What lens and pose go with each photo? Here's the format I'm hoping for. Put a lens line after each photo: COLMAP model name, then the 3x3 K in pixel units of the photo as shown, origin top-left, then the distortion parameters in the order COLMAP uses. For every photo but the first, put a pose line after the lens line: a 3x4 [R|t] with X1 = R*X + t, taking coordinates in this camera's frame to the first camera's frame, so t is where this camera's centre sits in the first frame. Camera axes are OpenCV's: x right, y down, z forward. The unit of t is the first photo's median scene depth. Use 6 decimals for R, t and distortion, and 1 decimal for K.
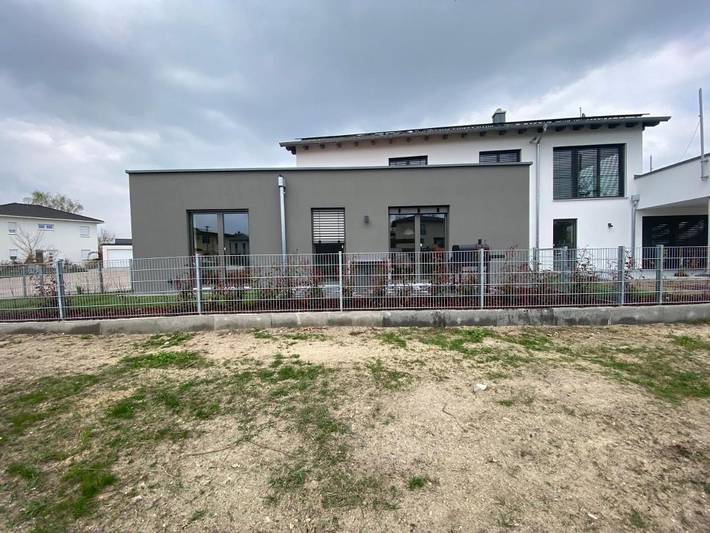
lens RADIAL K [[288.7, 0, 355.0], [0, 288.7, 266.5], [0, 0, 1]] dist [0.012400, -0.019965]
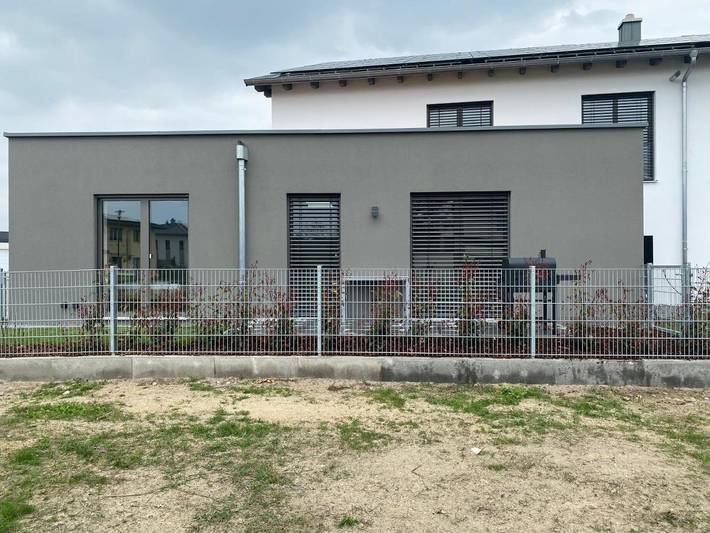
lens RADIAL K [[554.1, 0, 358.1], [0, 554.1, 262.1], [0, 0, 1]] dist [0.000061, 0.006024]
pose [[0.998191, 0.017468, -0.057533, 0.115276], [-0.019999, 0.998844, -0.043721, -0.006959], [0.056702, 0.044792, 0.997386, -0.285789]]
